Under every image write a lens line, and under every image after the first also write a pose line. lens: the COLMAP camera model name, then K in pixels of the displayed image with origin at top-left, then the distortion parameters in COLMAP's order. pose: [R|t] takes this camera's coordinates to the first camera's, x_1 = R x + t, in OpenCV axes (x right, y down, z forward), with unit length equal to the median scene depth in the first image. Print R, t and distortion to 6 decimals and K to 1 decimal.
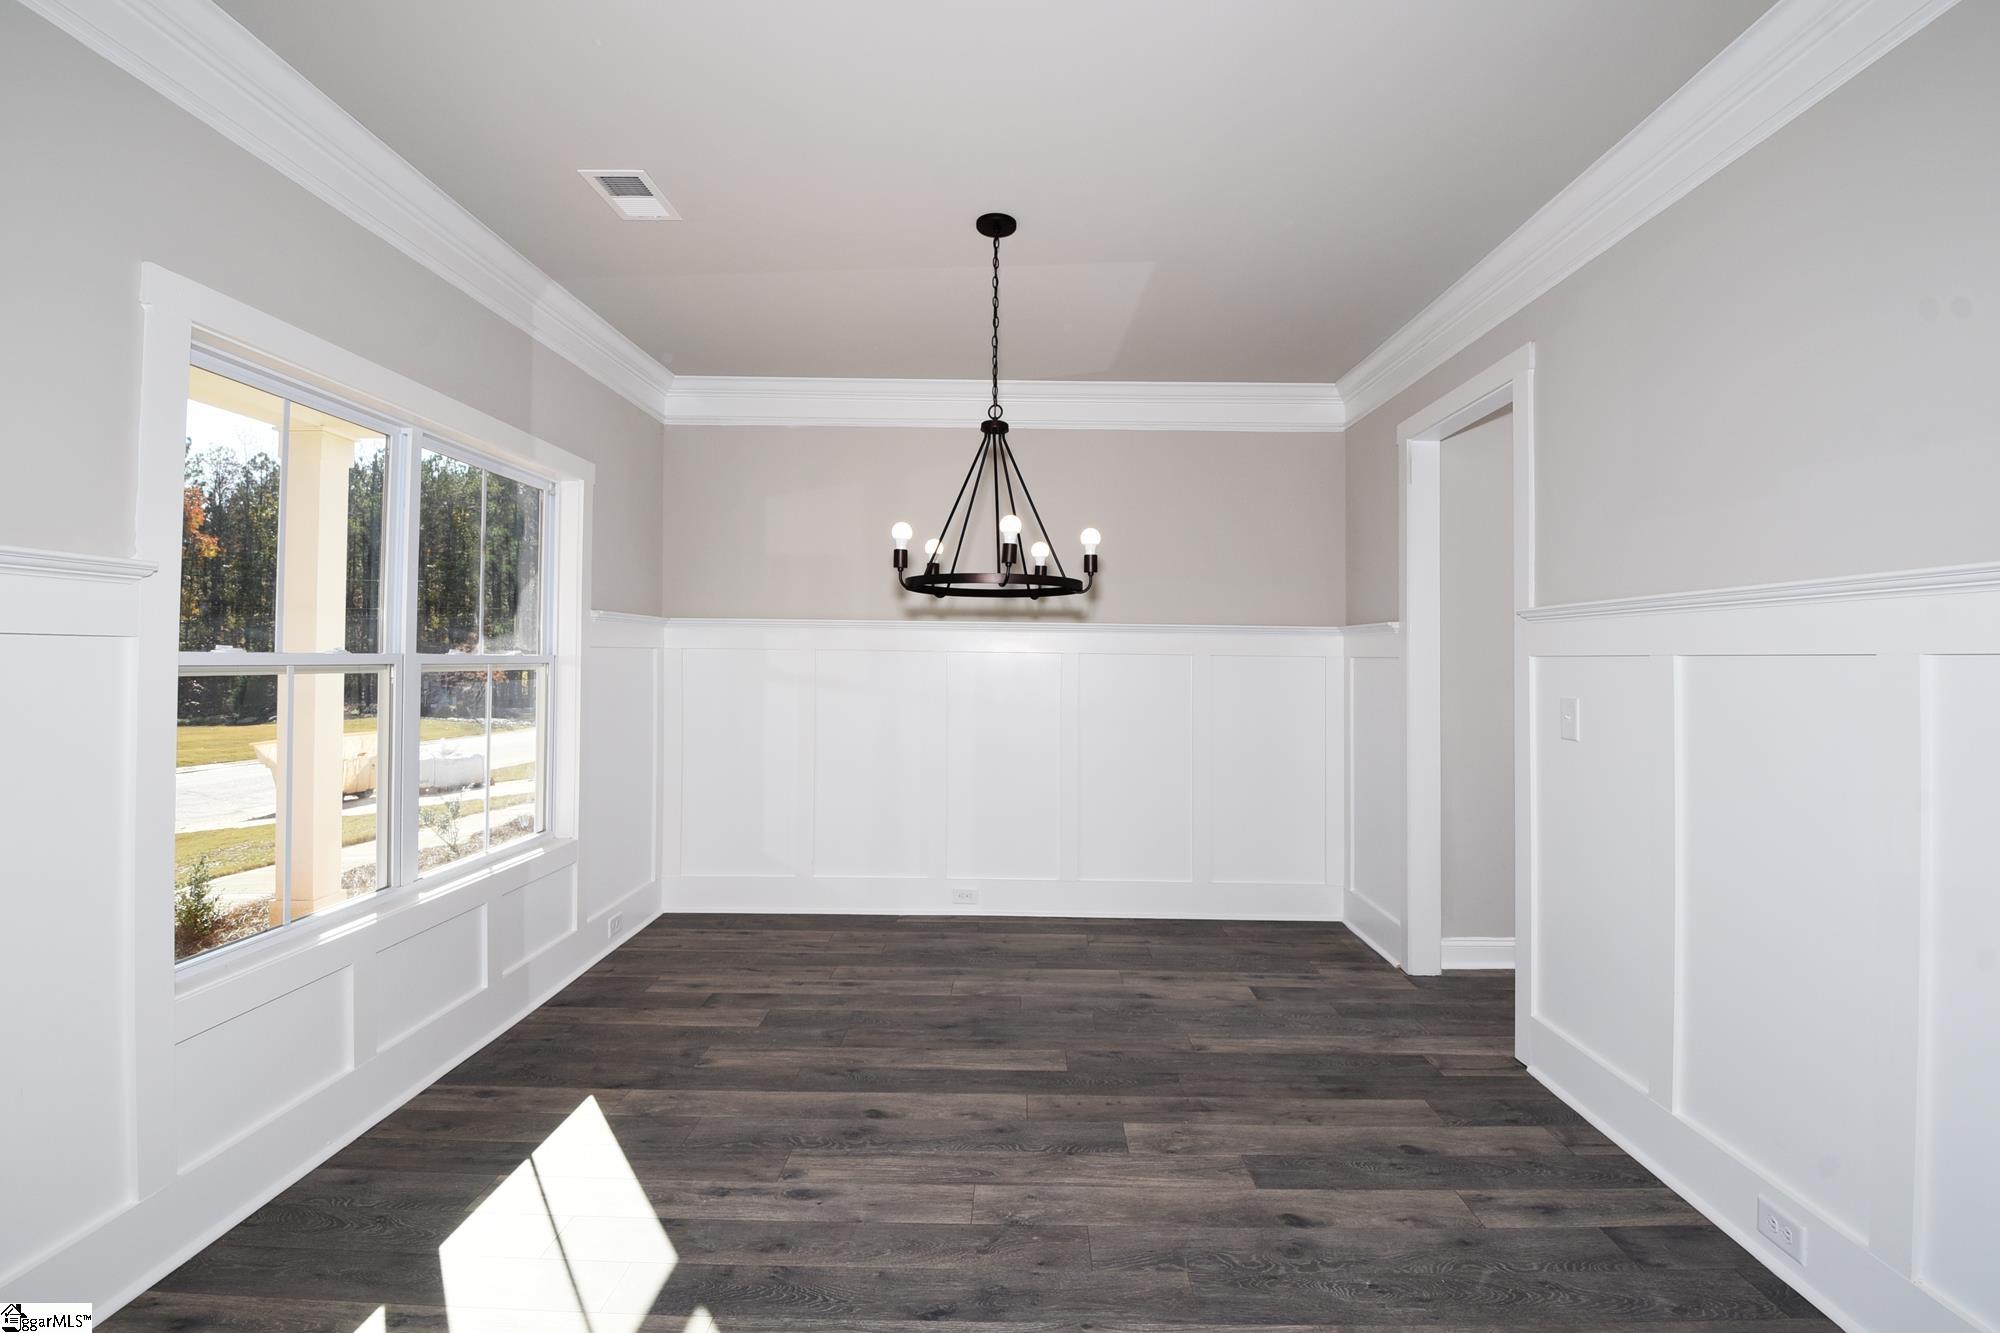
lens RADIAL K [[892.8, 0, 1013.3], [0, 892.8, 658.7], [0, 0, 1]] dist [-0.000271, -0.000333]
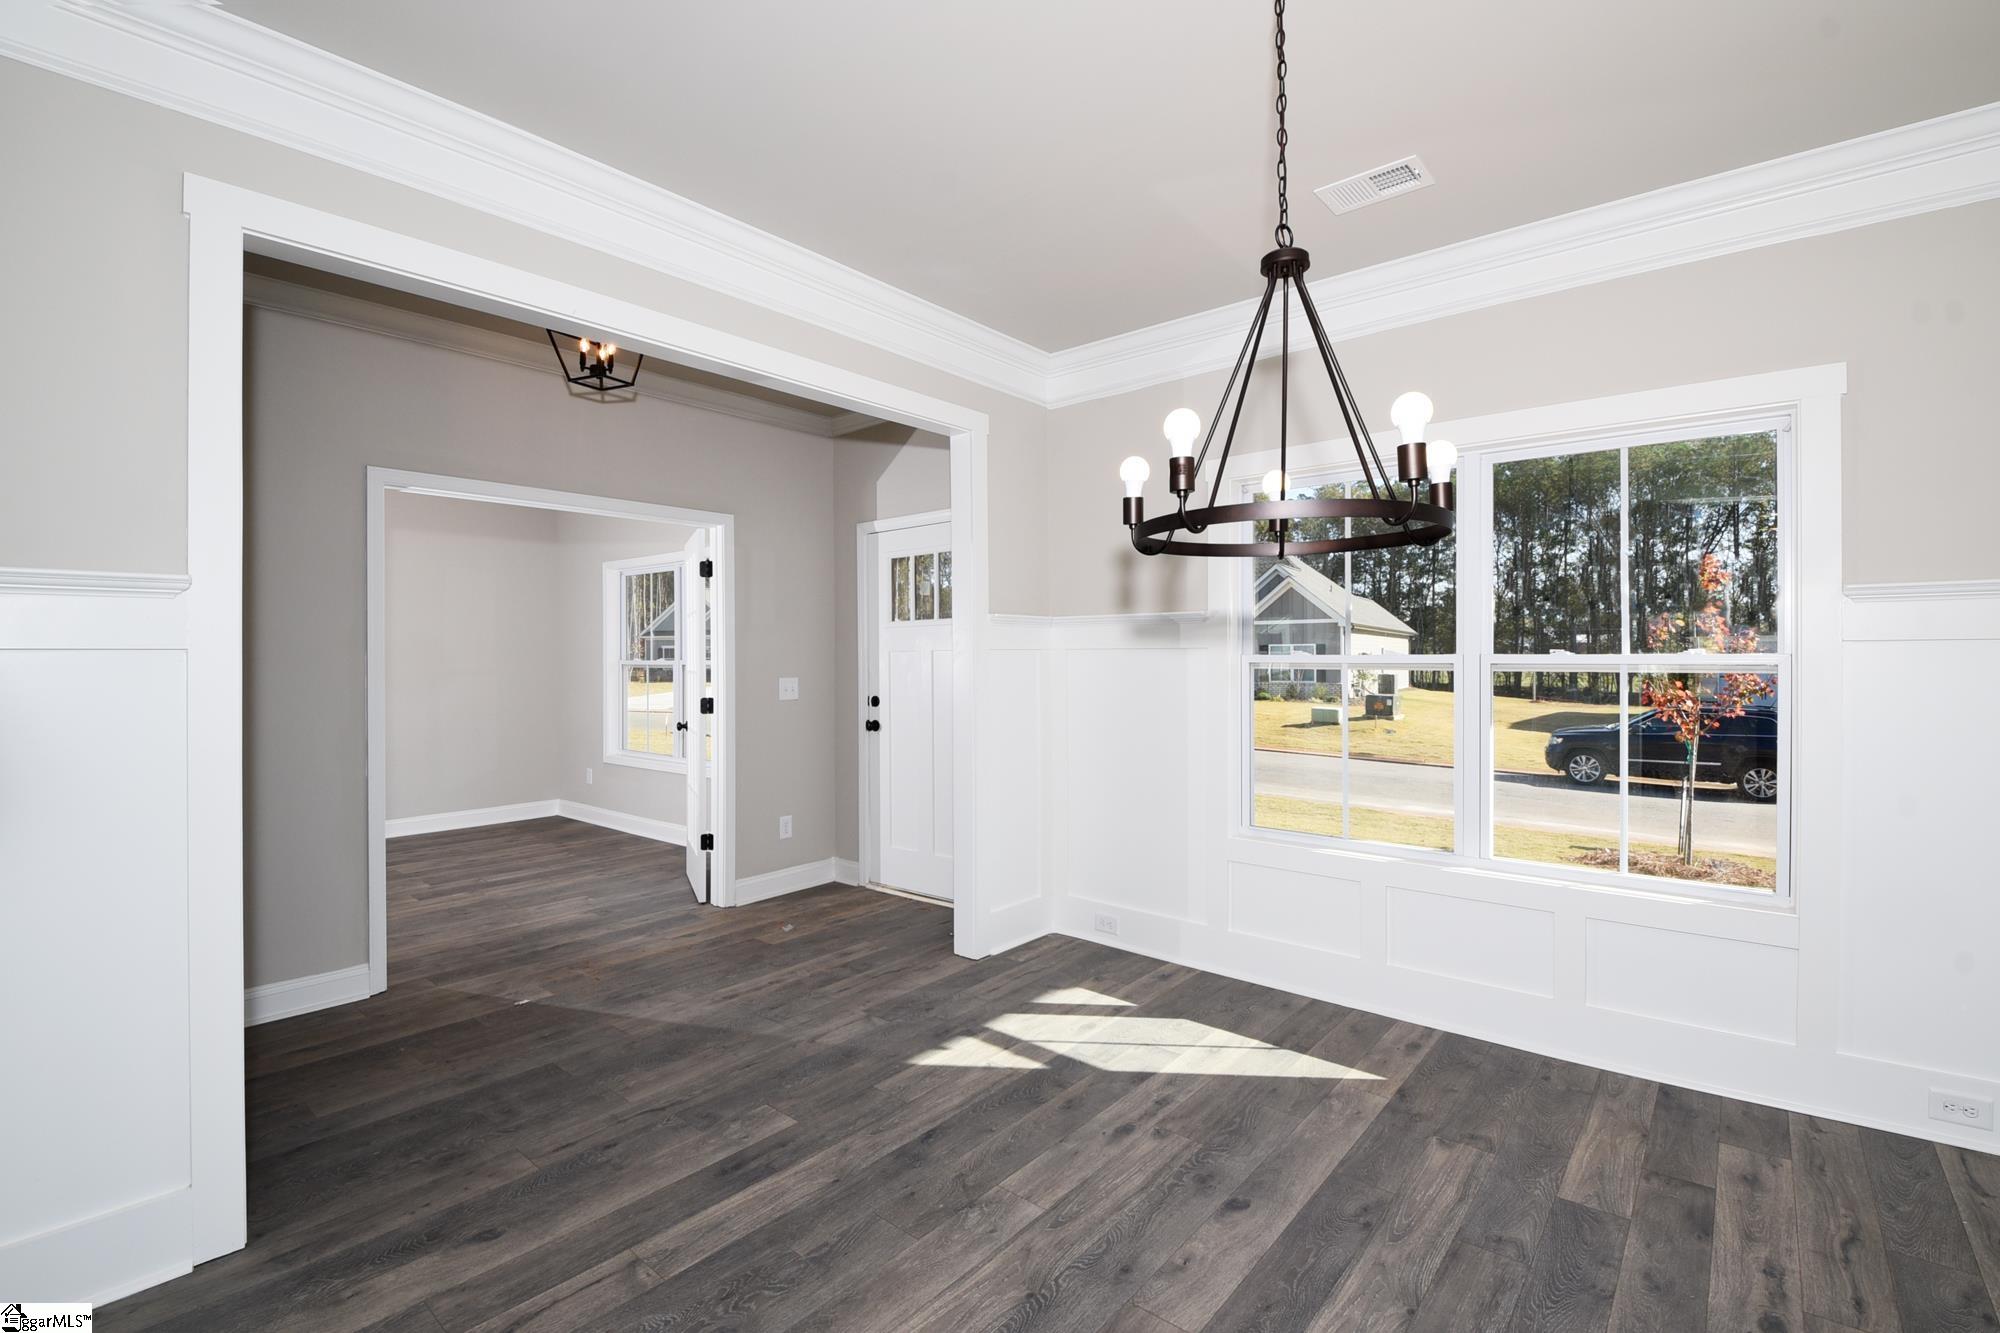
lens RADIAL K [[886.8, 0, 1005.6], [0, 886.8, 668.4], [0, 0, 1]] dist [0.000912, -0.000386]
pose [[-0.634543, 0.000911, -0.772887, 0.655421], [-0.002168, 0.999993, 0.002959, 0.012224], [0.772885, 0.003553, -0.634537, 1.440689]]
